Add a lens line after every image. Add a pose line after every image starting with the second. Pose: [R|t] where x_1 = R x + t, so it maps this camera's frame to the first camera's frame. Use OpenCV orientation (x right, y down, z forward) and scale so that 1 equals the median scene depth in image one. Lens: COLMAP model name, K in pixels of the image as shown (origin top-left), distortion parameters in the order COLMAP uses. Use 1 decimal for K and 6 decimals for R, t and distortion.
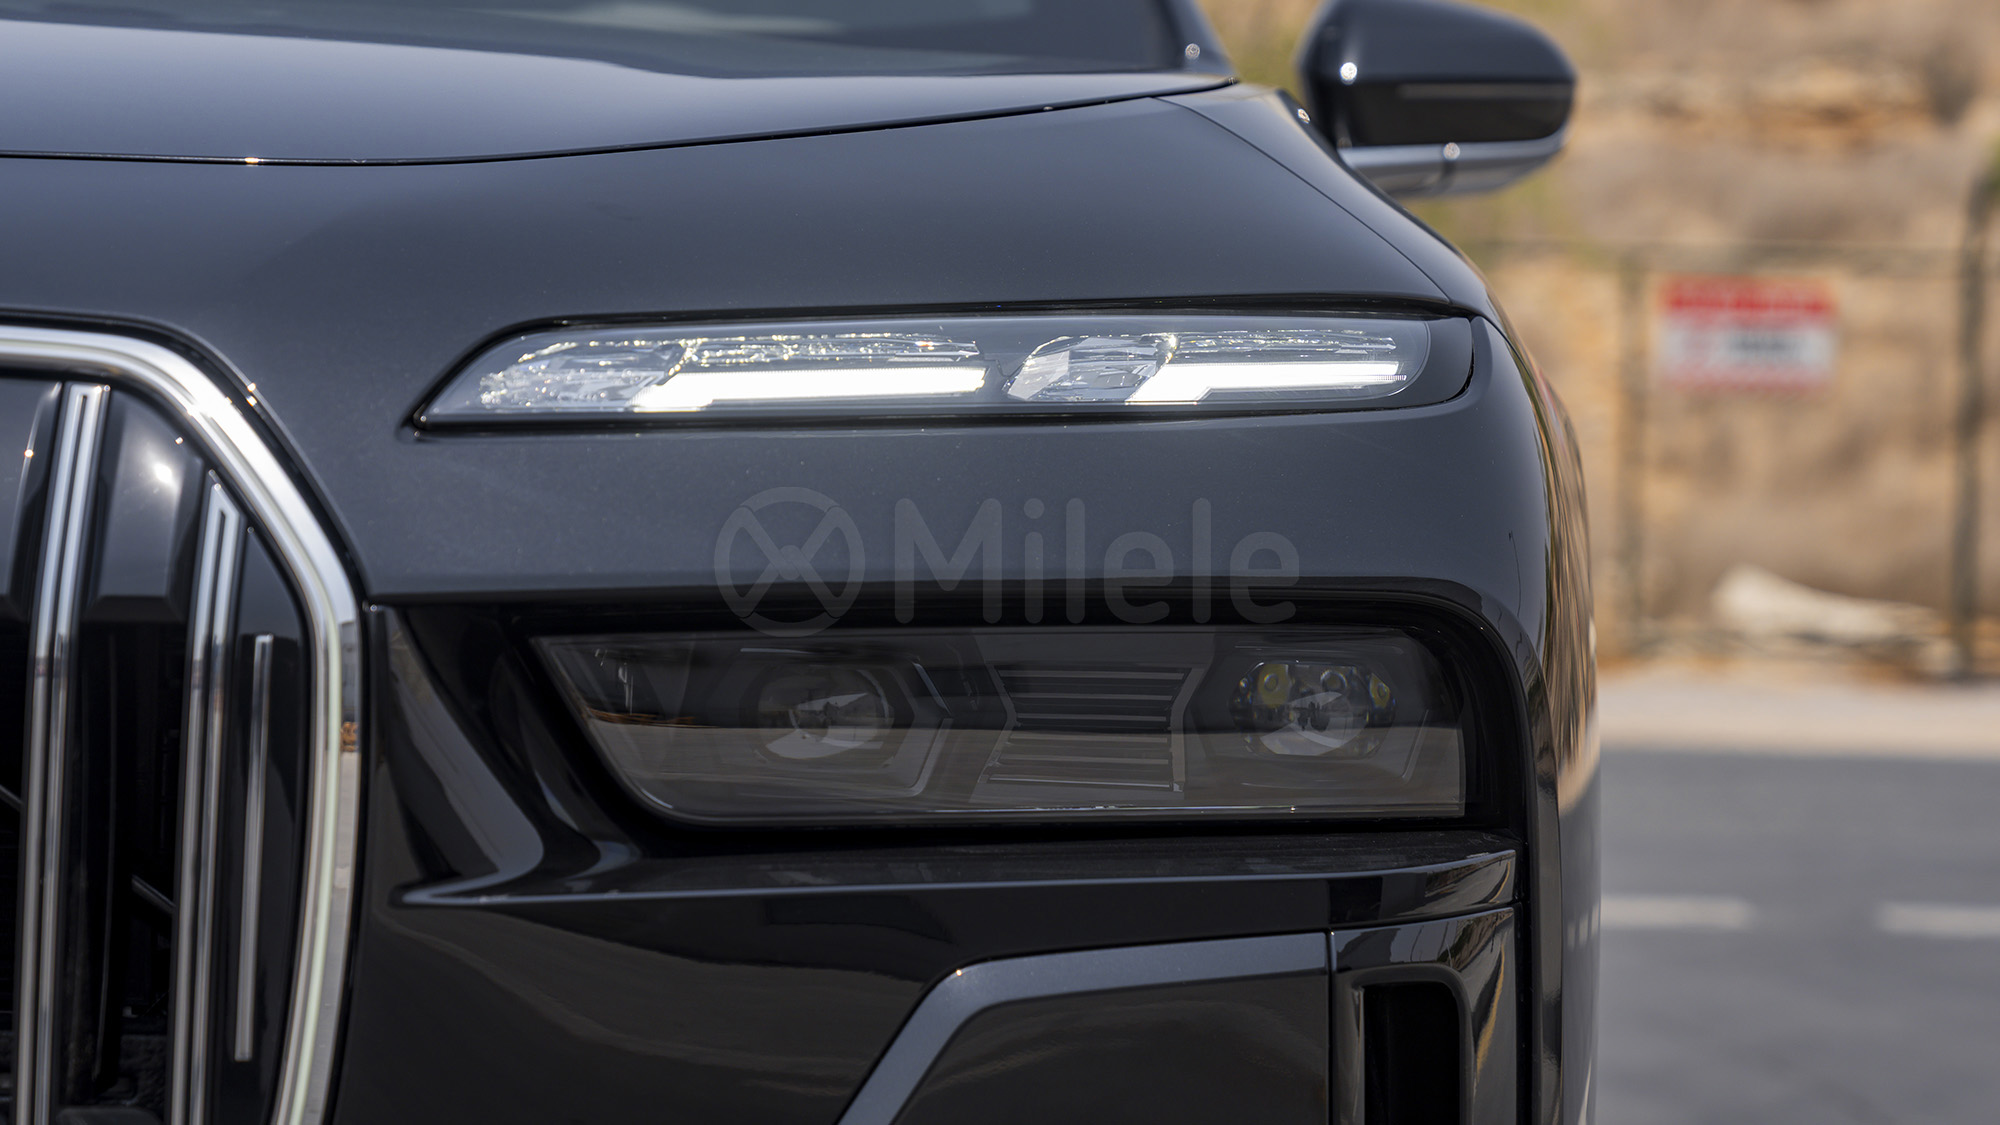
lens RADIAL K [[3839.1, 0, 996.8], [0, 3839.1, 555.7], [0, 0, 1]] dist [-0.061536, 0.000000]
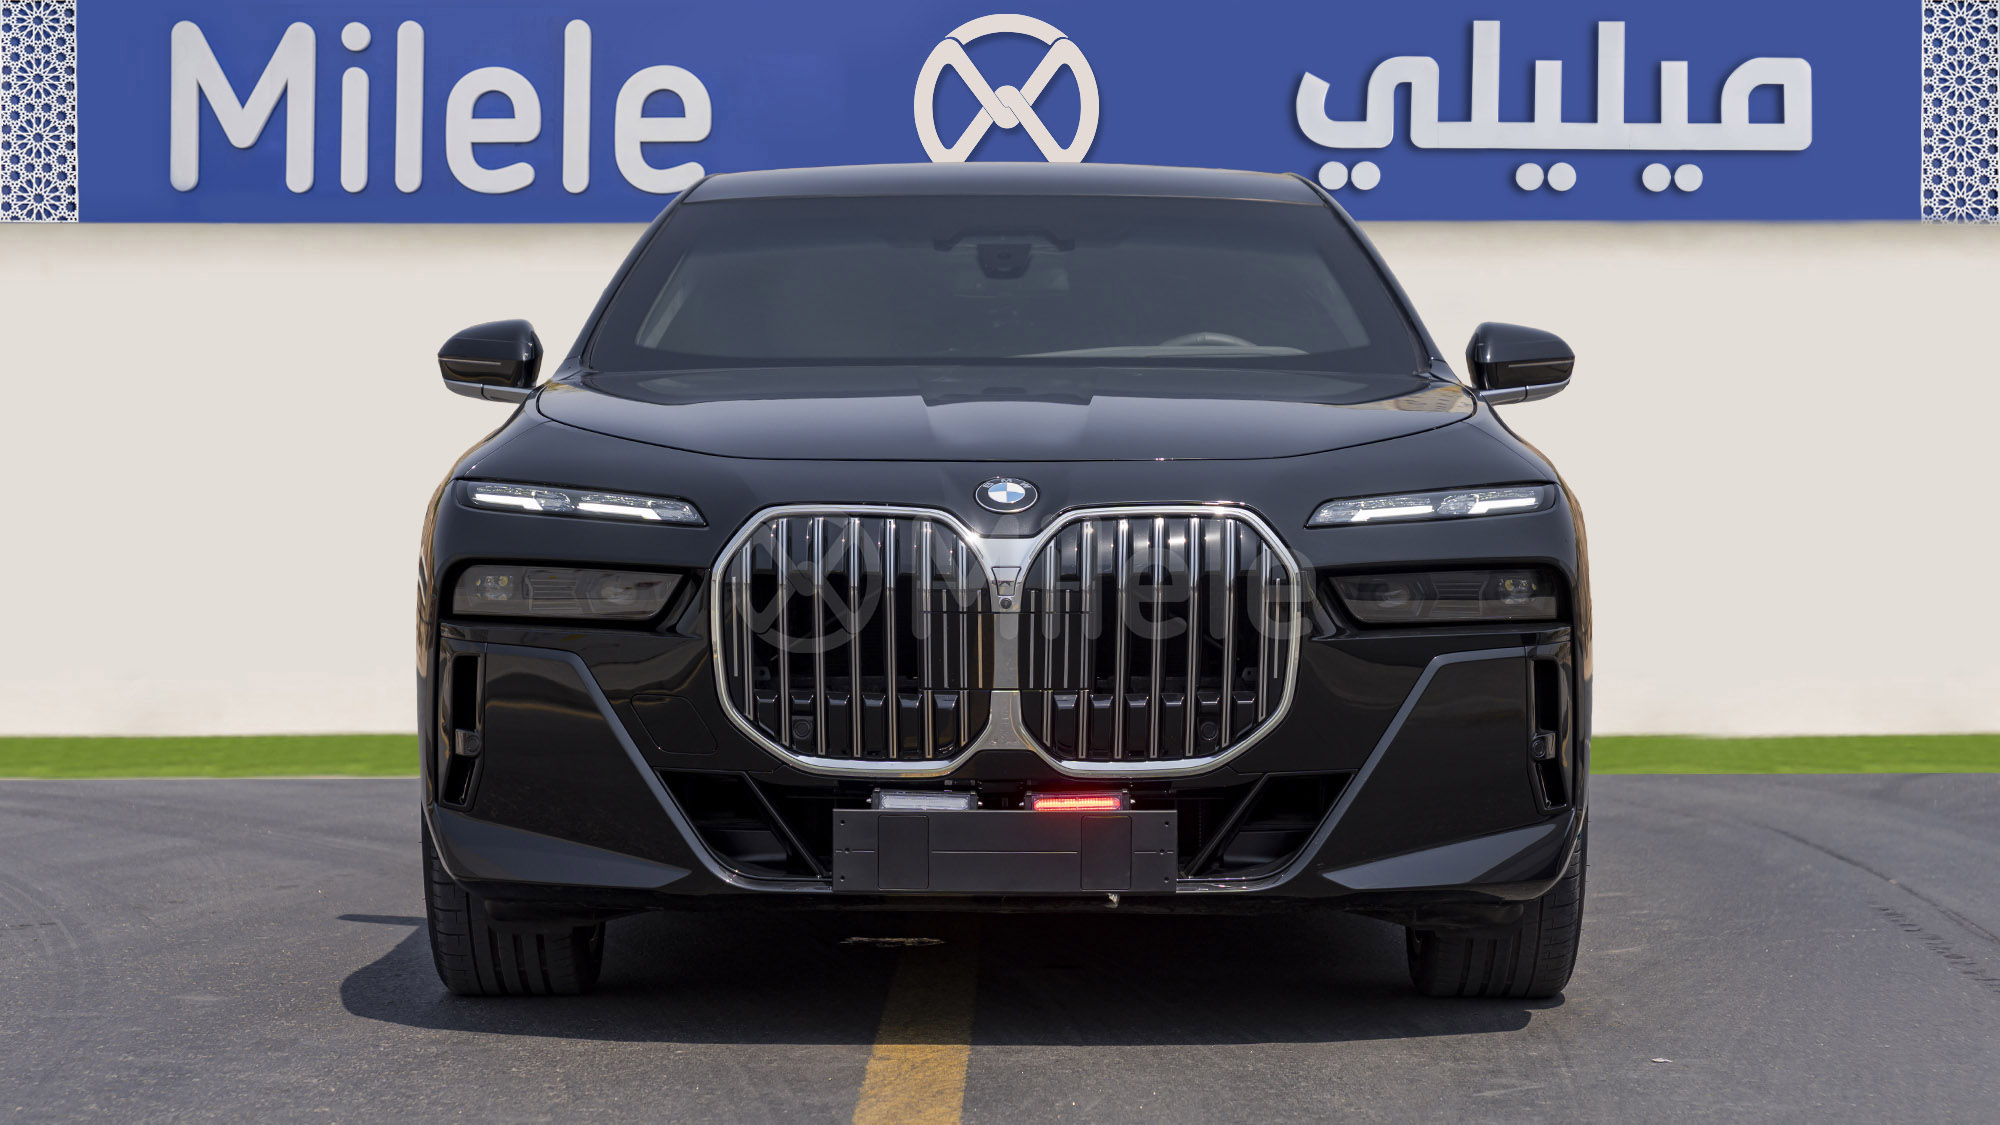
lens RADIAL K [[3839.1, 0, 1002.4], [0, 3839.1, 569.5], [0, 0, 1]] dist [-0.061536, 0.000000]
pose [[0.999550, -0.029525, 0.005372, -0.458222], [0.029461, 0.999497, 0.011764, -0.042662], [-0.005717, -0.011601, 0.999916, -2.869959]]
